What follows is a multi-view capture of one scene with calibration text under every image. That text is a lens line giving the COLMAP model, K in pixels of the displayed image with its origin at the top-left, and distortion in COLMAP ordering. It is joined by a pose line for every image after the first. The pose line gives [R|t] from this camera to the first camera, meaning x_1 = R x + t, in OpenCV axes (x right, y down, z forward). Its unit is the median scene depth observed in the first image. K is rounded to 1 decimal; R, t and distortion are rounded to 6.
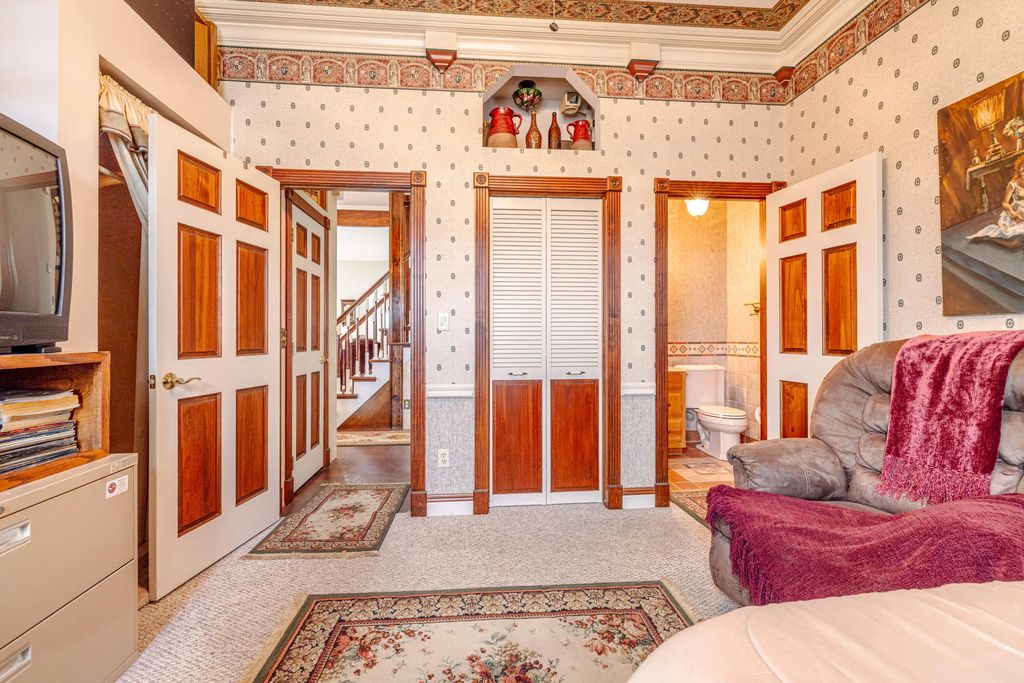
lens RADIAL K [[408.7, 0, 502.8], [0, 408.7, 342.5], [0, 0, 1]] dist [0.013371, -0.000007]
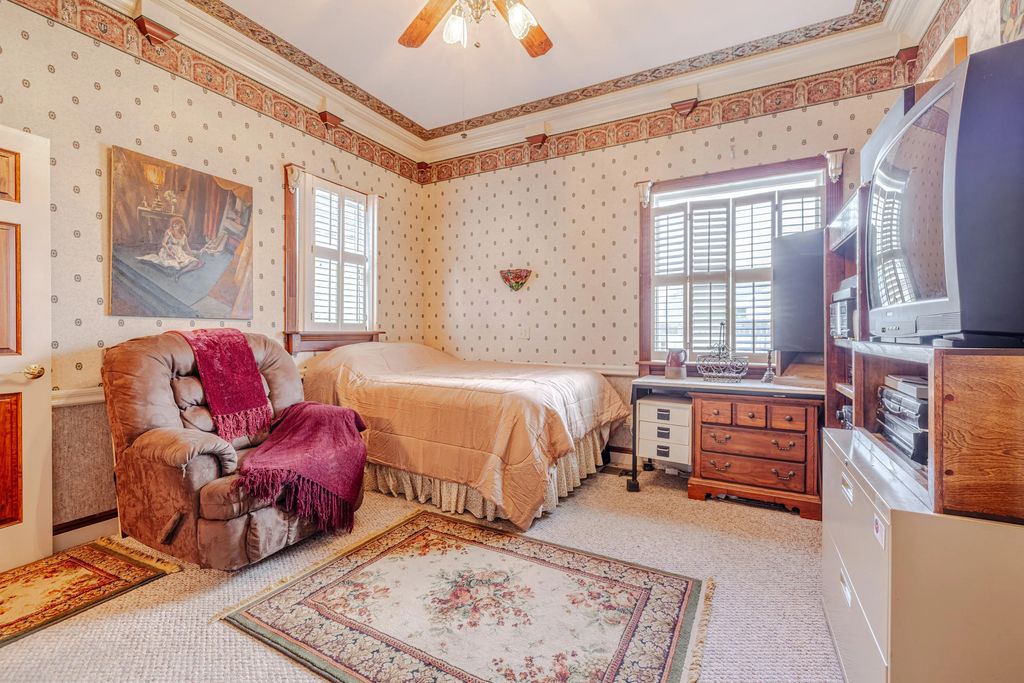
lens RADIAL K [[434.9, 0, 513.1], [0, 434.9, 337.2], [0, 0, 1]] dist [-0.003749, -0.000289]
pose [[-0.829147, 0.019570, 0.558687, -0.652265], [0.025538, 0.999670, 0.002883, 0.027232], [-0.558447, 0.016658, -0.829373, 1.523458]]
